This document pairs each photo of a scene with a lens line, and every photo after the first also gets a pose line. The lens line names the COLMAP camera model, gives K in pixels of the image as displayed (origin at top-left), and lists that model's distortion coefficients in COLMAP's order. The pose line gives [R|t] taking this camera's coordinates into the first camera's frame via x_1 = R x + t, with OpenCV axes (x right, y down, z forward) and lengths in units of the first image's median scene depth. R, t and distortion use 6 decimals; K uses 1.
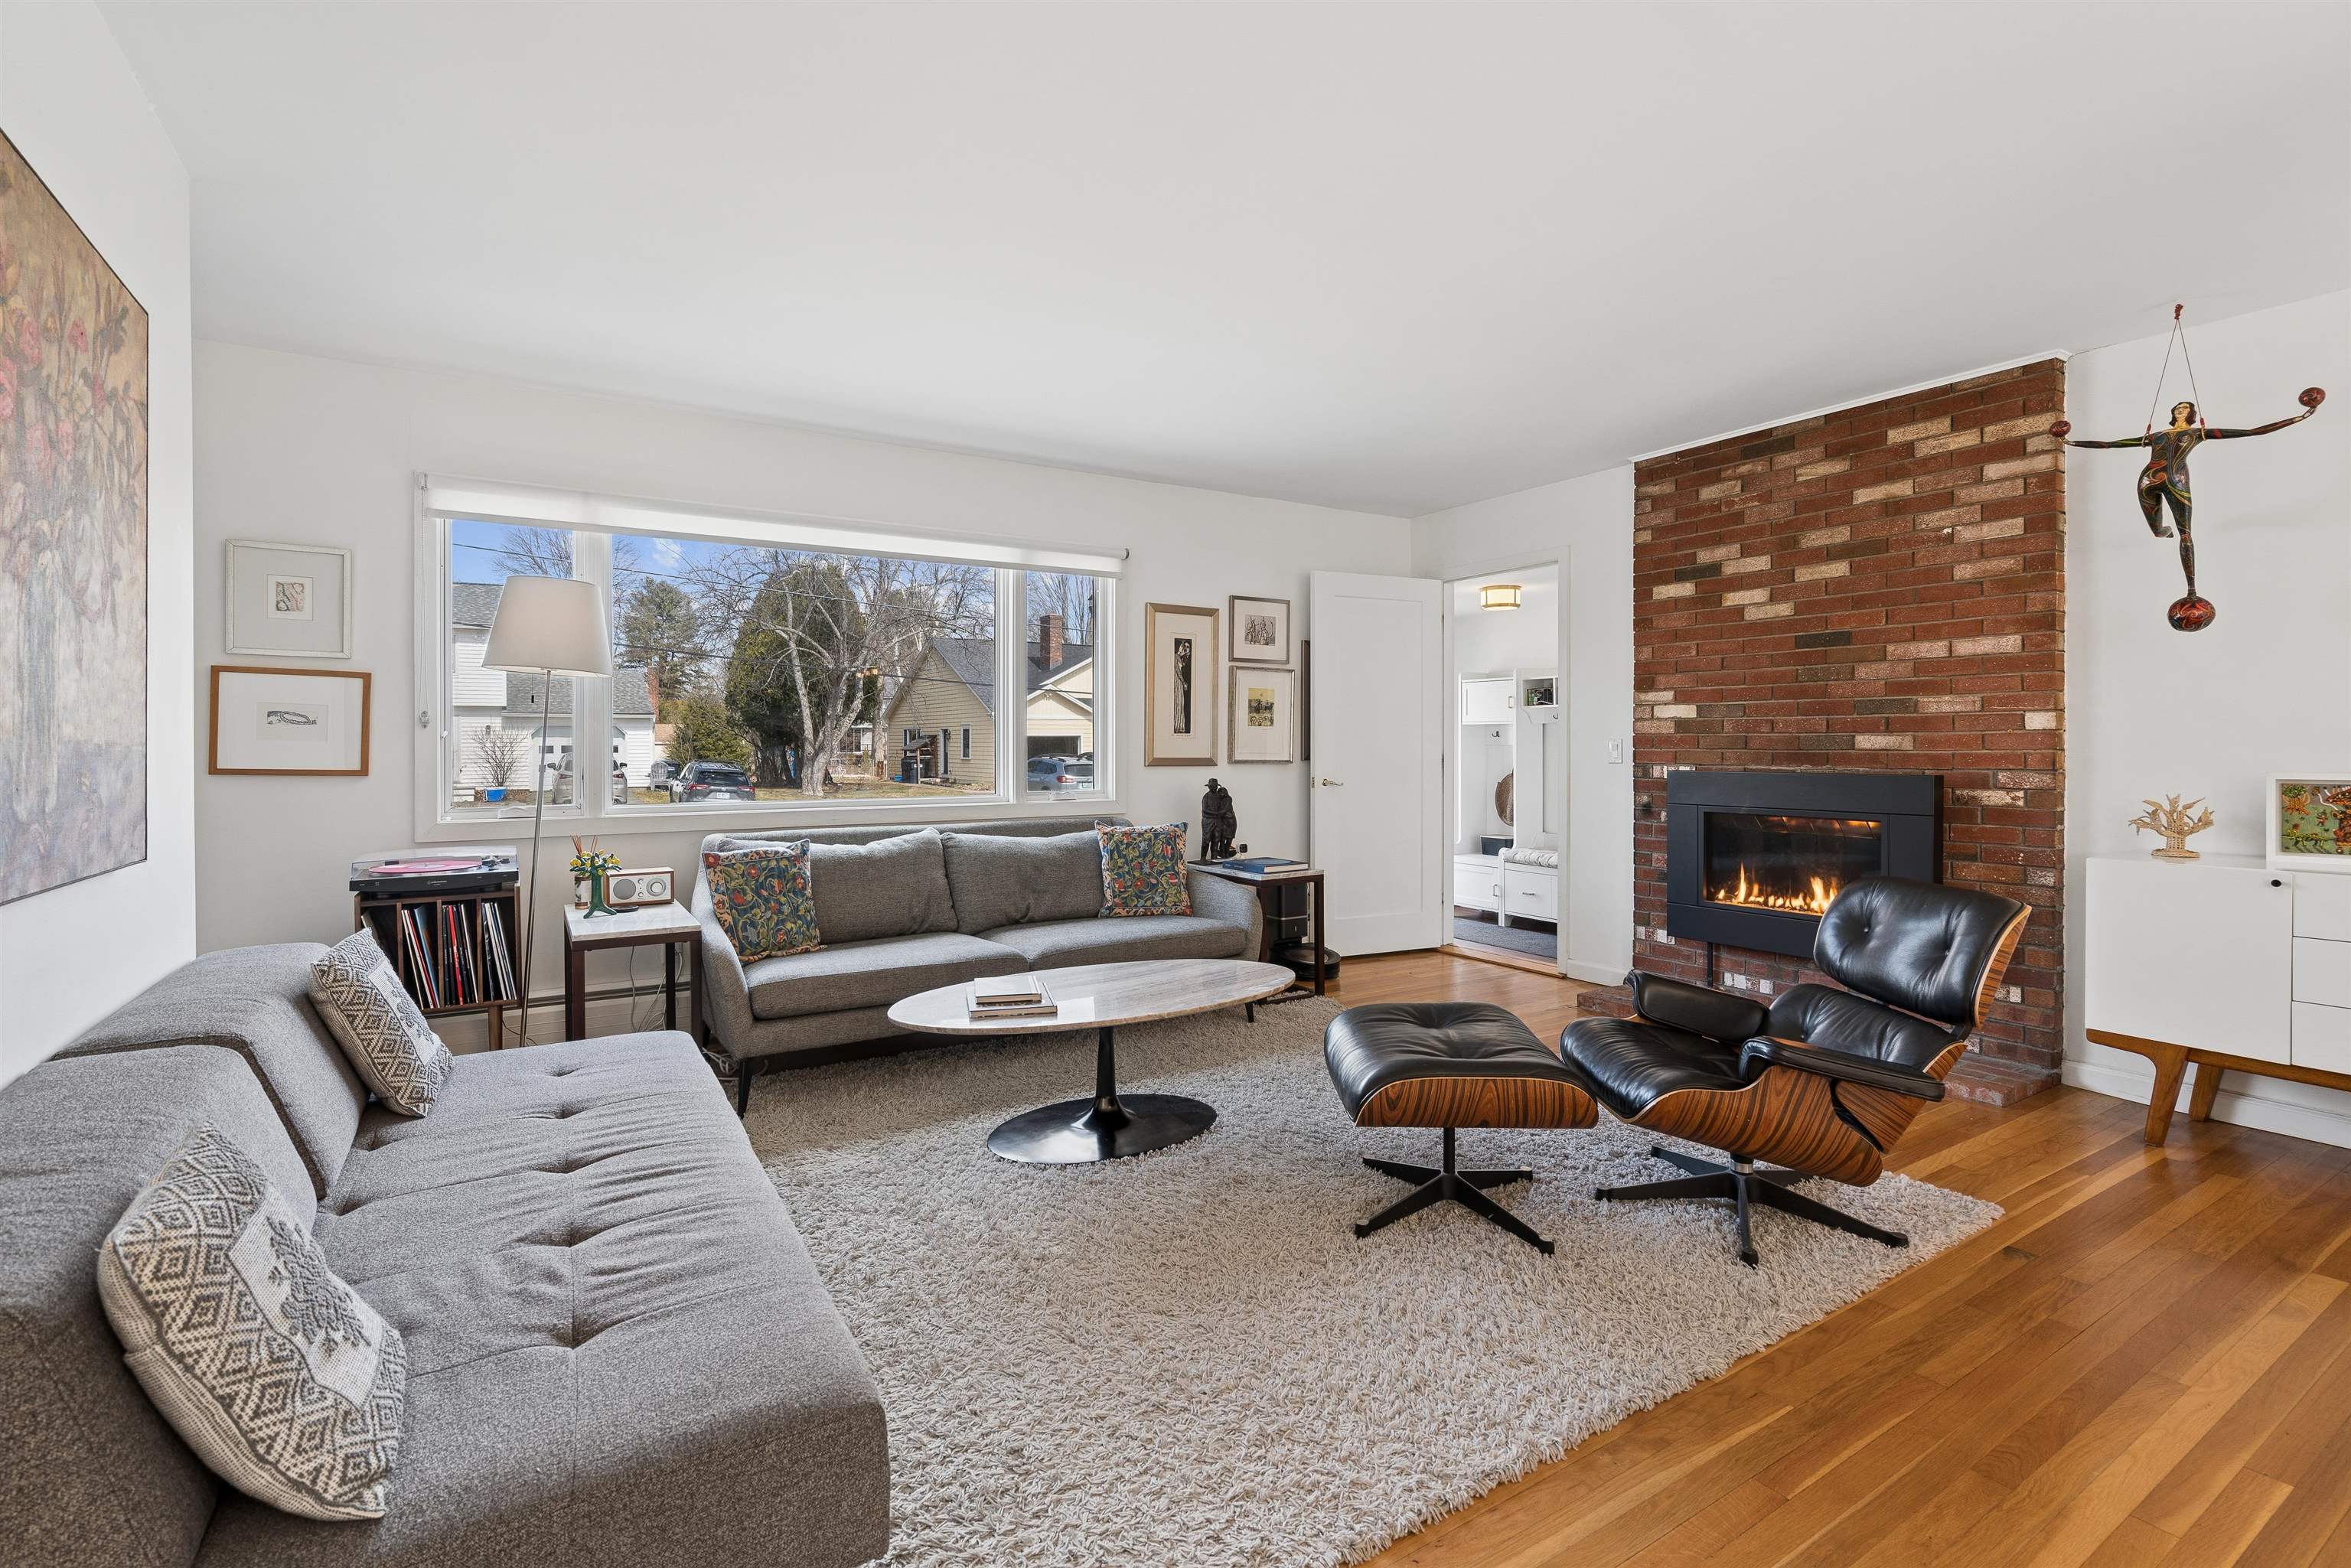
lens RADIAL K [[1066.4, 0, 1170.2], [0, 1066.4, 752.9], [0, 0, 1]] dist [-0.012766, 0.004889]
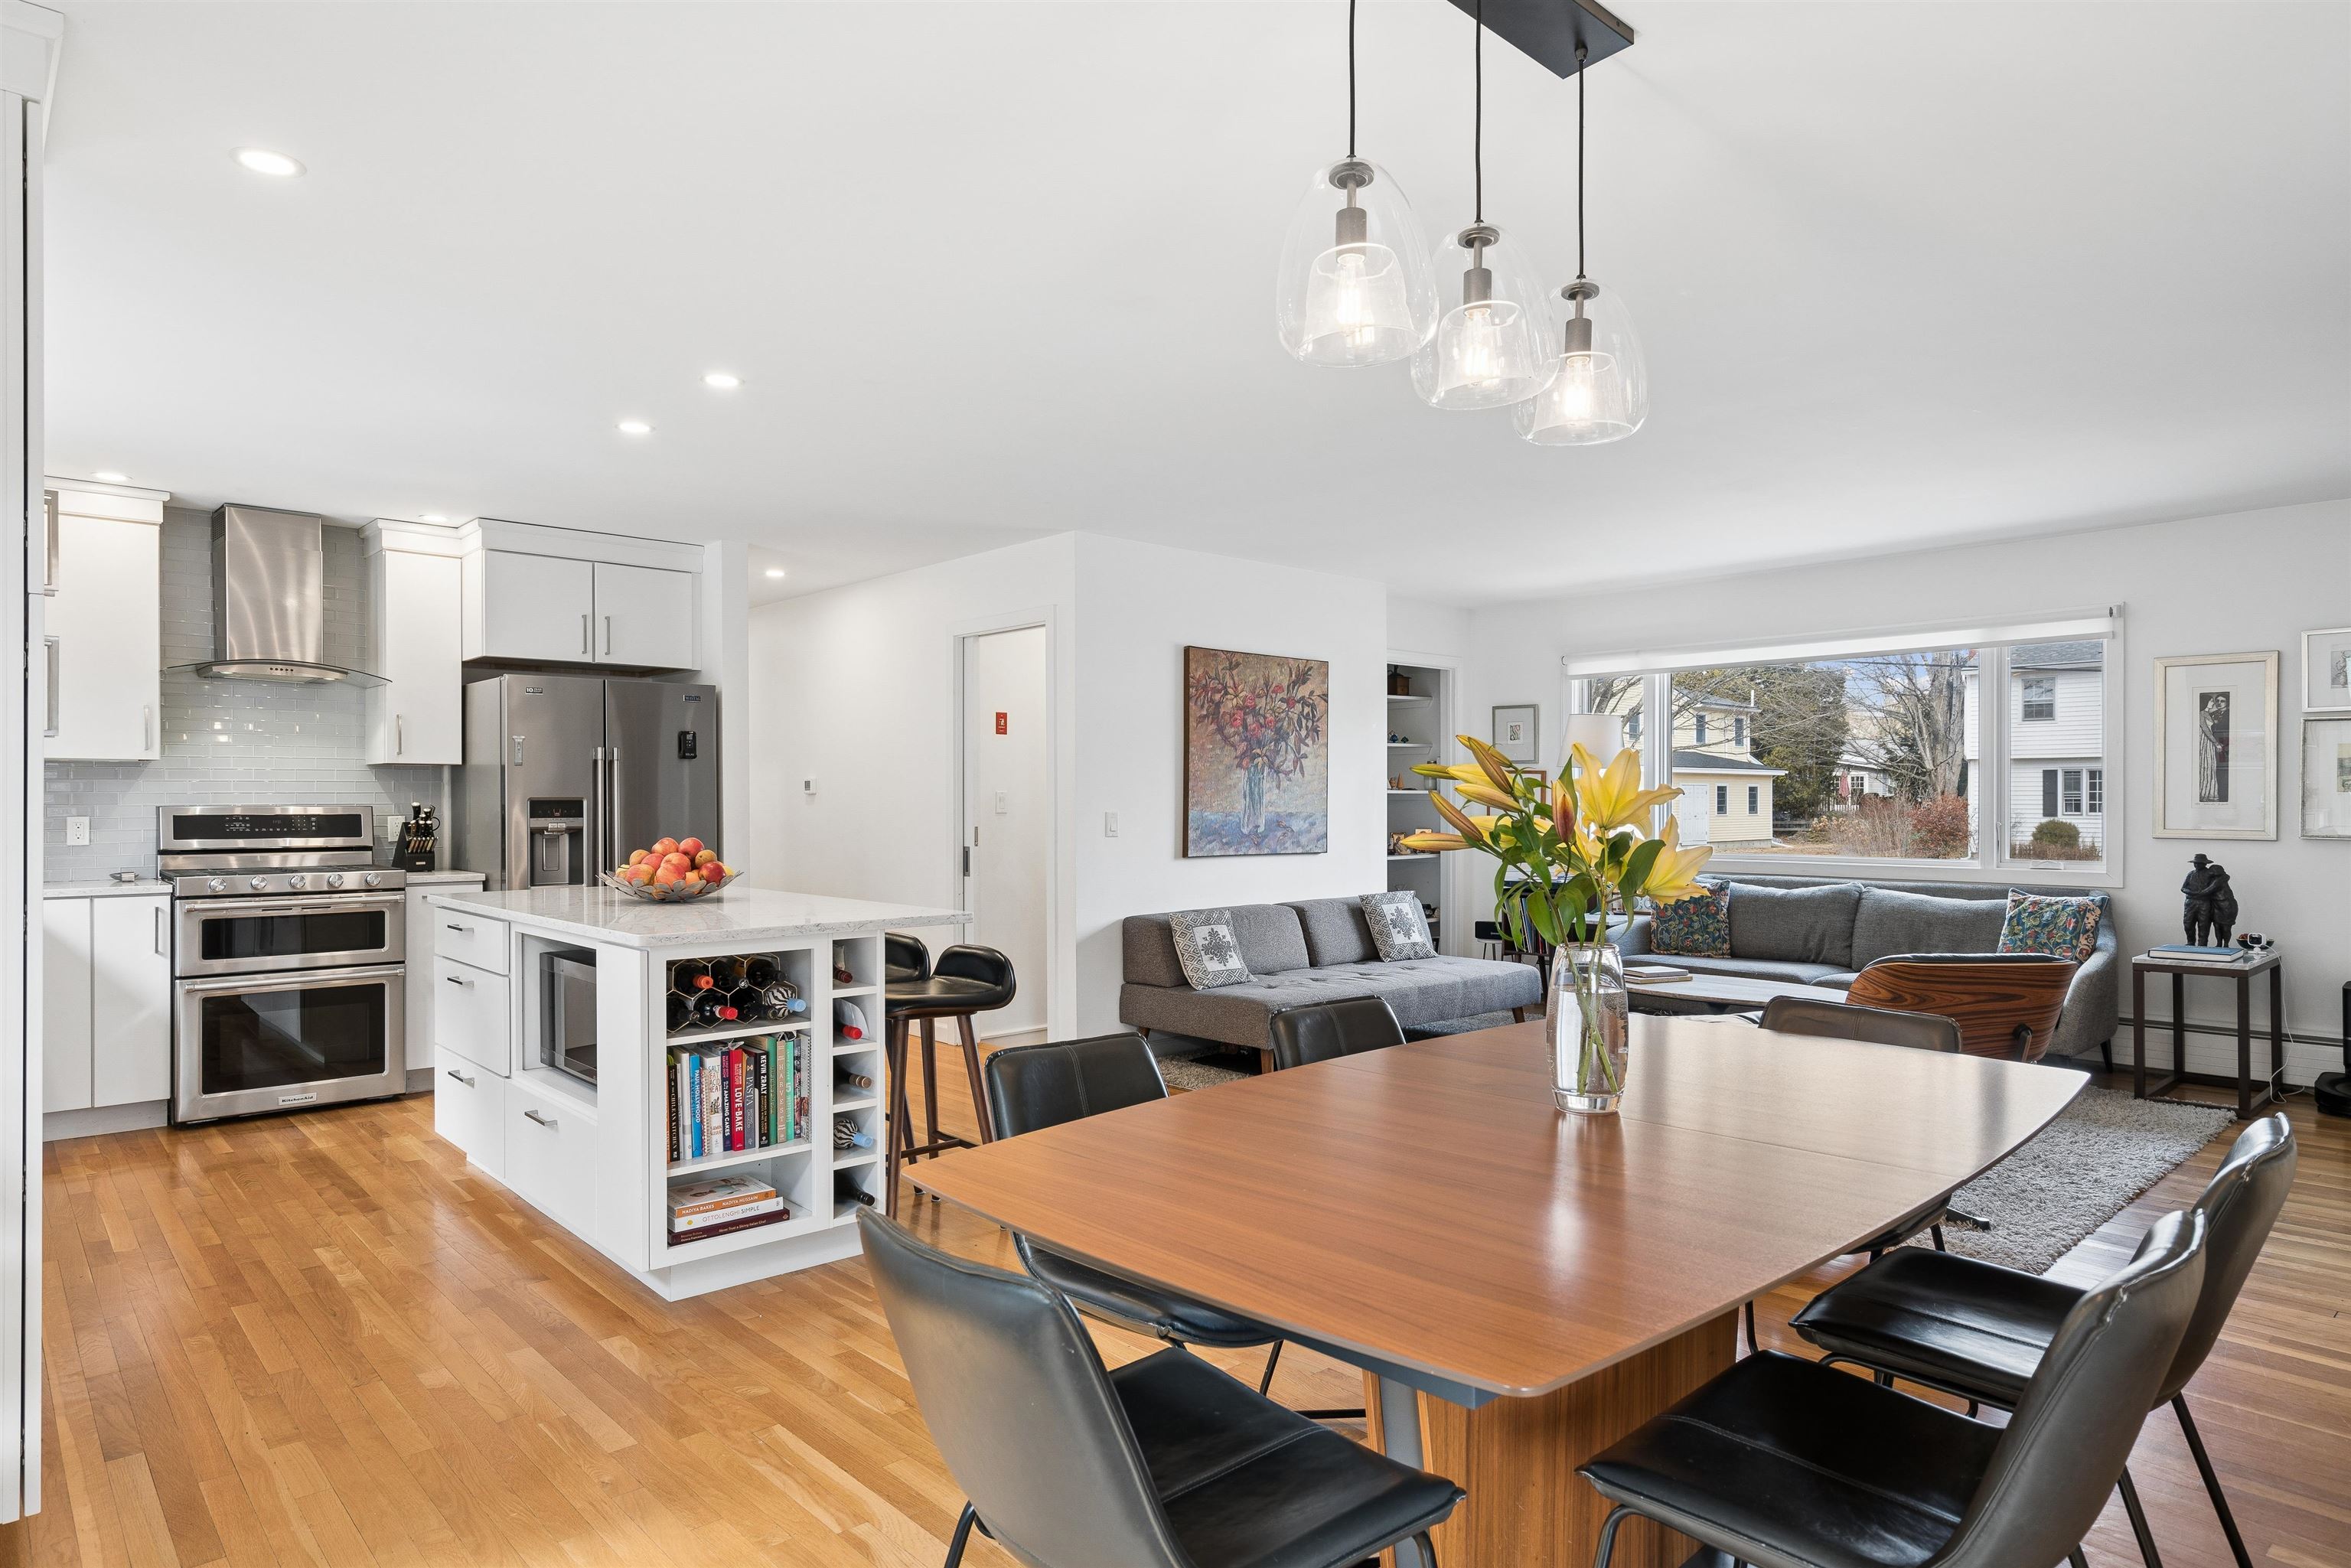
lens RADIAL K [[1345.0, 0, 1166.1], [0, 1345.0, 804.0], [0, 0, 1]] dist [0.005562, 0.001436]
pose [[0.175609, 0.002050, -0.984458, 1.274862], [-0.007800, 0.999969, 0.000691, -0.014327], [0.984429, 0.007557, 0.175620, -0.037924]]
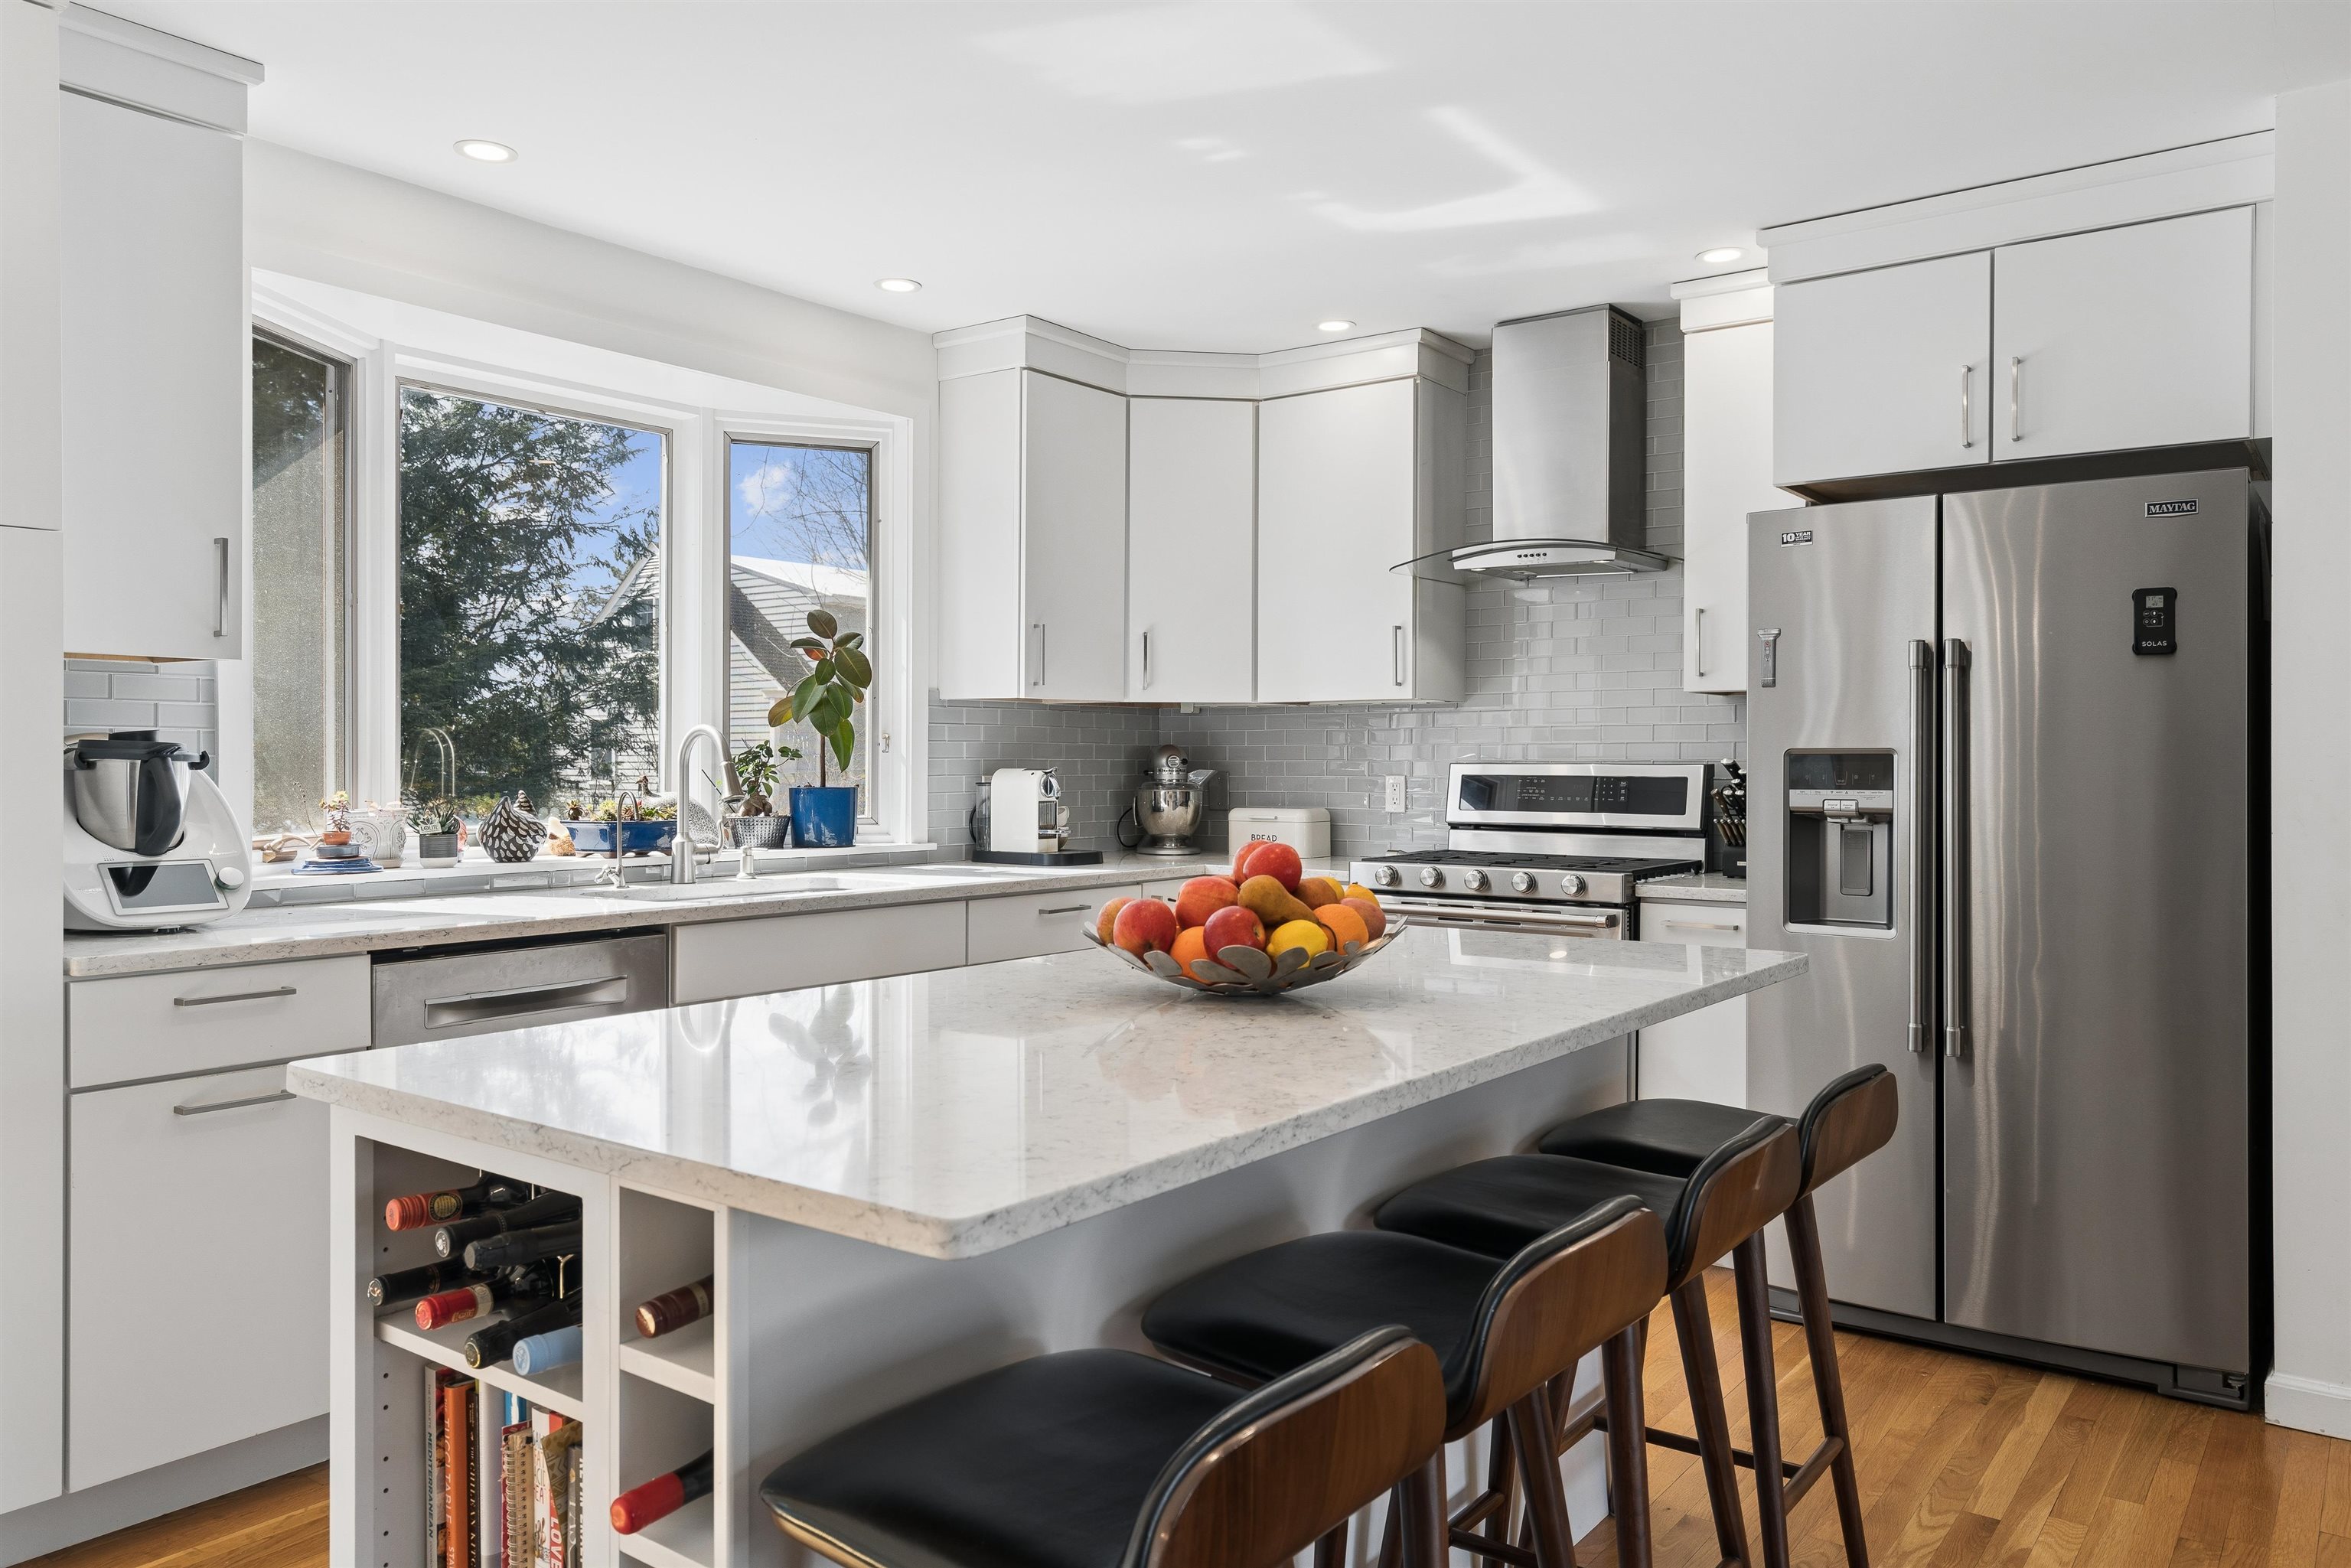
lens RADIAL K [[1653.3, 0, 1171.3], [0, 1653.3, 764.5], [0, 0, 1]] dist [0.012640, 0.004373]
pose [[-0.932204, -0.000260, -0.361934, 0.379197], [-0.005268, 0.999904, 0.012849, -0.016087], [0.361896, 0.013885, -0.932115, 0.266558]]
